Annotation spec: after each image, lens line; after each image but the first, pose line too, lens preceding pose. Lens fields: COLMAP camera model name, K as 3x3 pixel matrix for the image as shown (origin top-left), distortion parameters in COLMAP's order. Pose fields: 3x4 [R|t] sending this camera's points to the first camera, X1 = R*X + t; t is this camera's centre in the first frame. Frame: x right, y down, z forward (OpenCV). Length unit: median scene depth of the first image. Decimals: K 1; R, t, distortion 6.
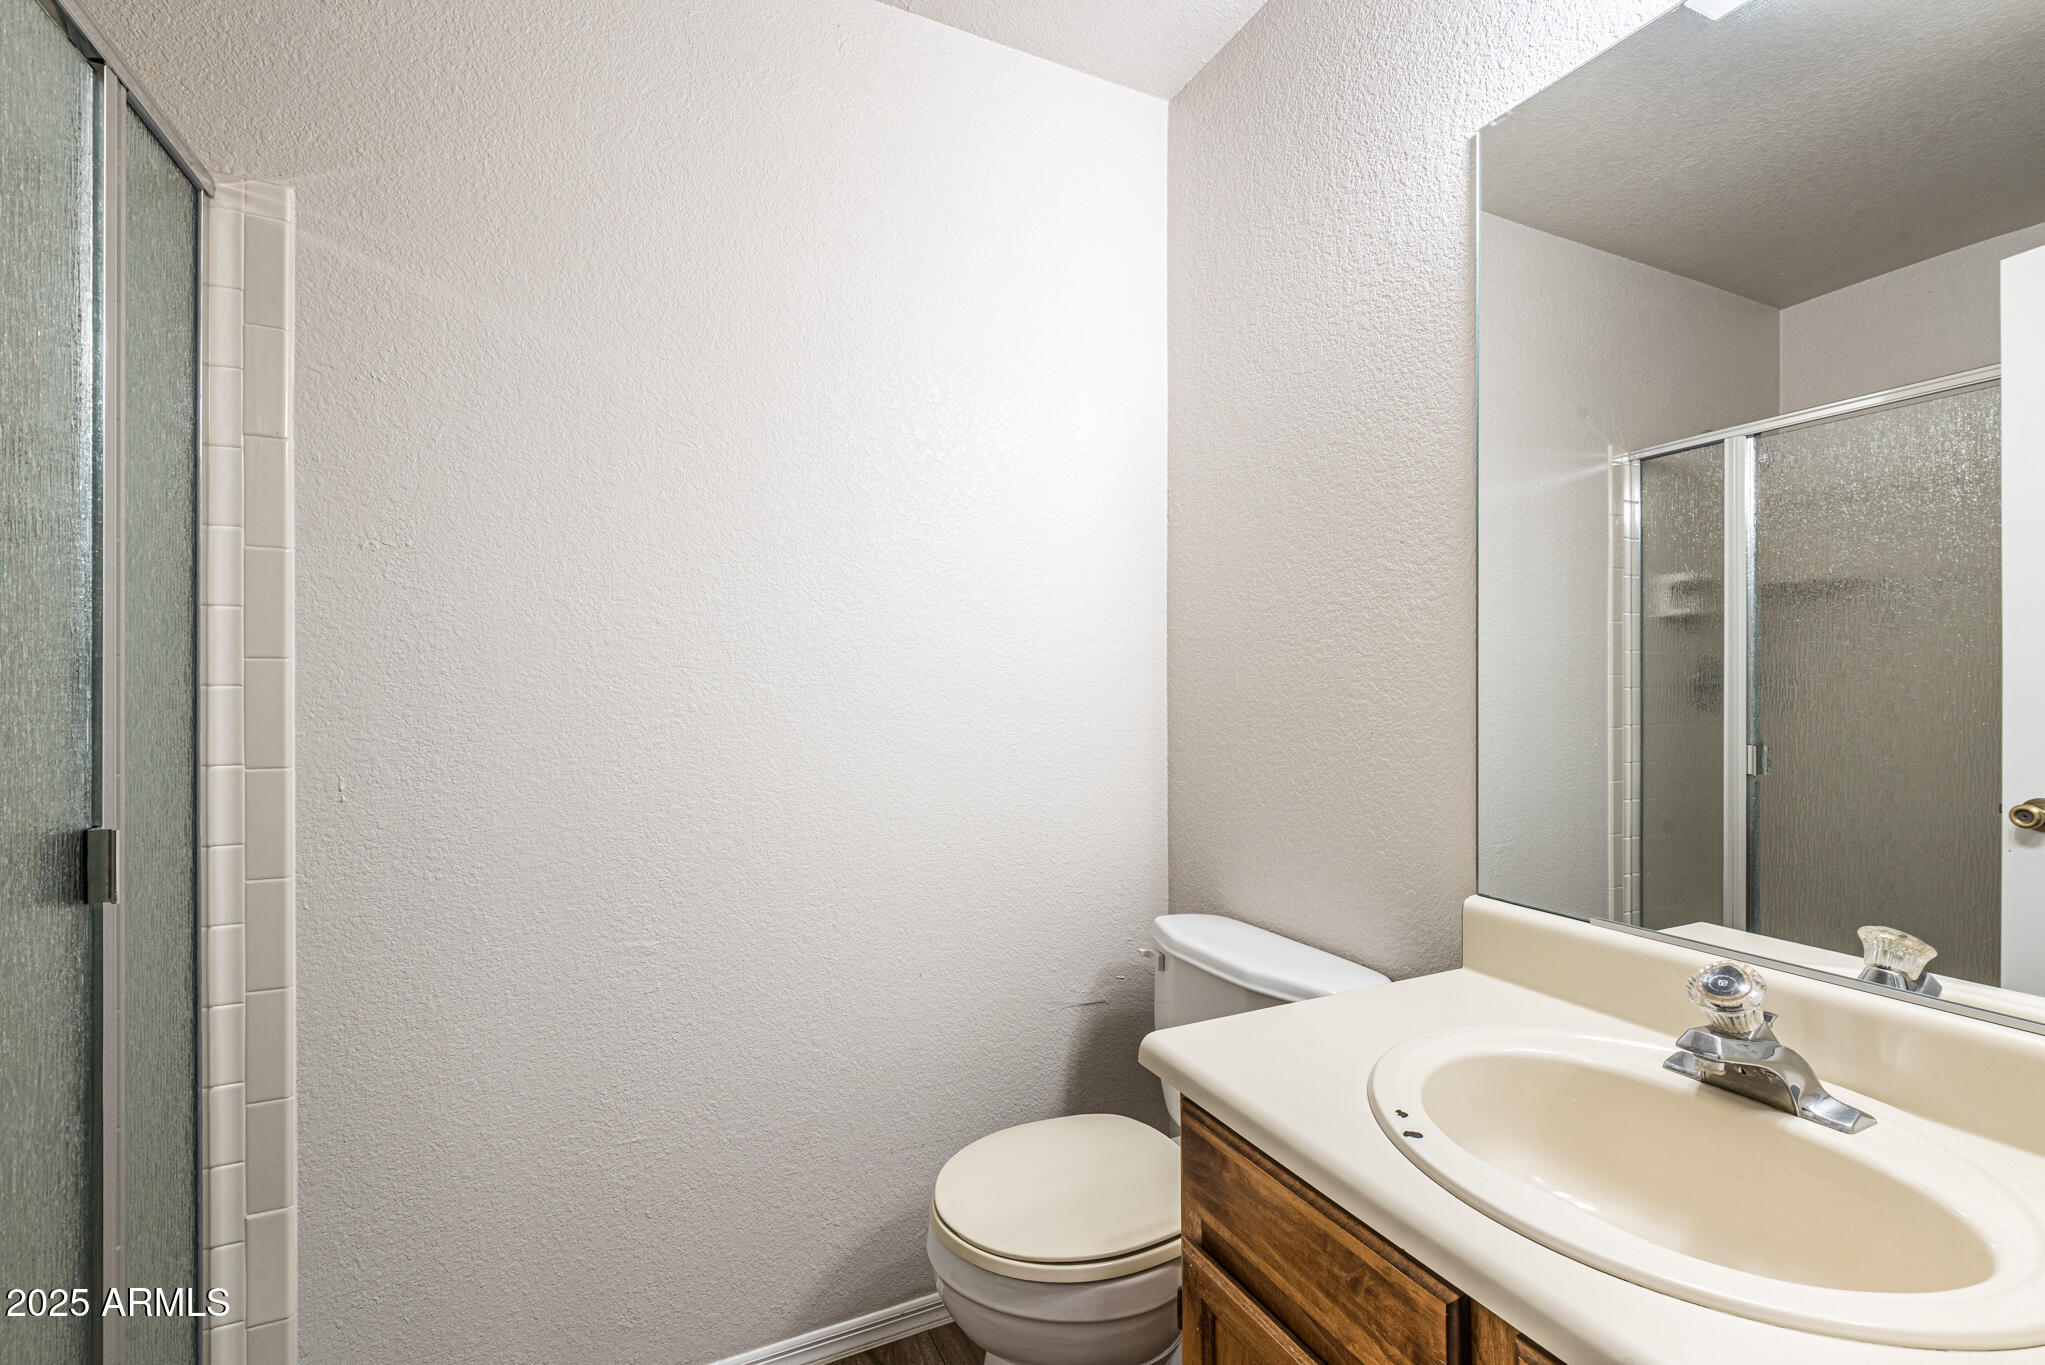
lens RADIAL K [[885.2, 0, 1023.3], [0, 885.2, 688.6], [0, 0, 1]] dist [0.000907, -0.001019]
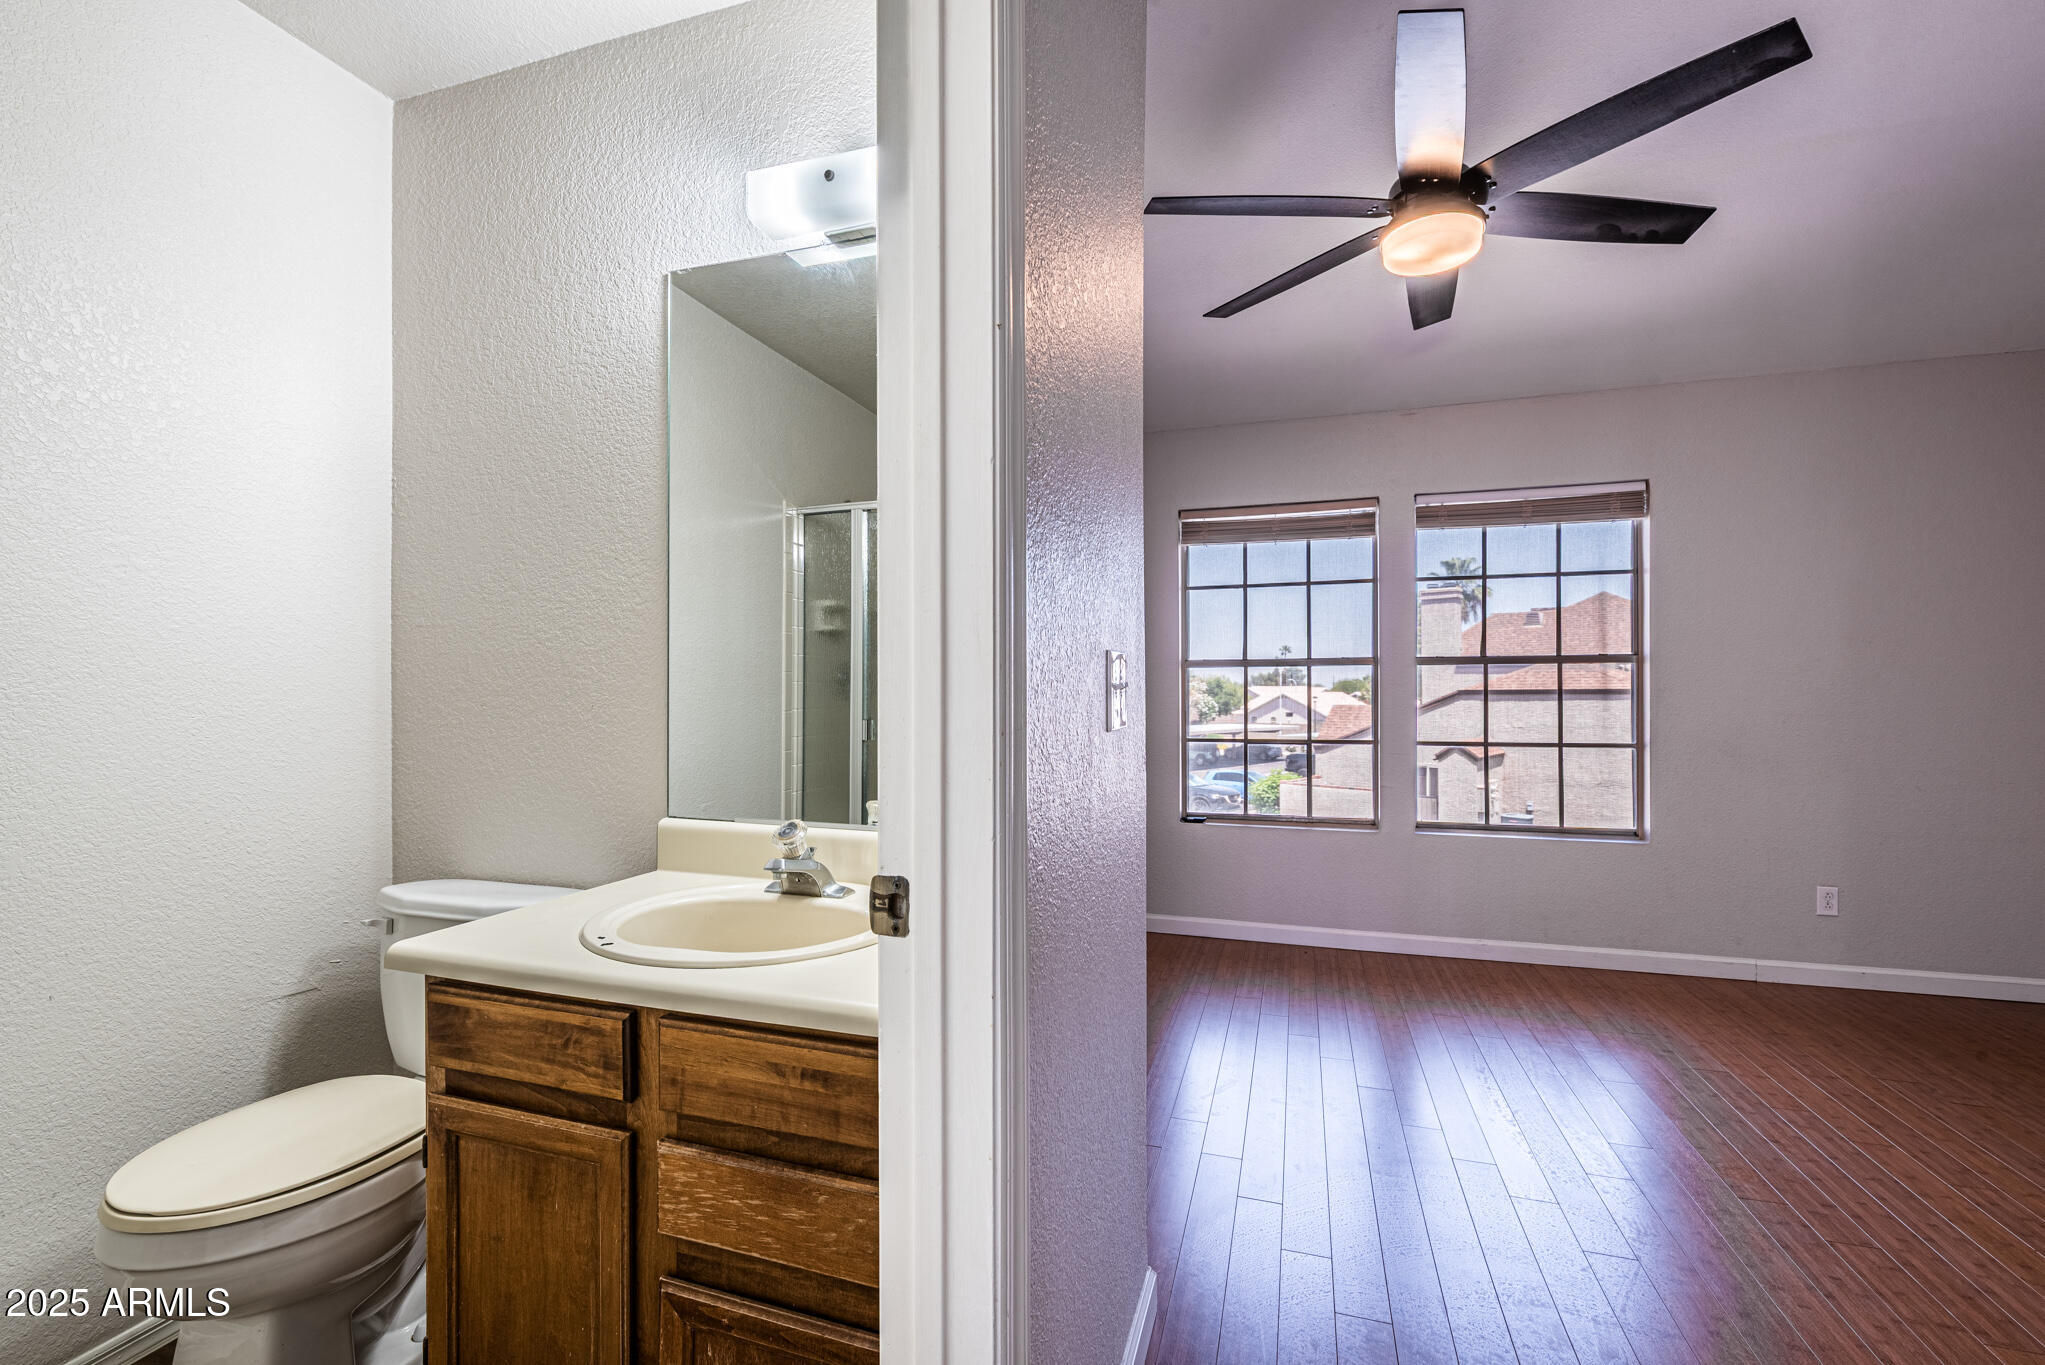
lens RADIAL K [[885.2, 0, 1012.7], [0, 885.2, 698.1], [0, 0, 1]] dist [0.000907, -0.001019]
pose [[0.698293, -0.000095, 0.715812, -0.082601], [-0.003460, 0.999988, 0.003508, 0.028144], [-0.715803, -0.004927, 0.698285, -0.278016]]
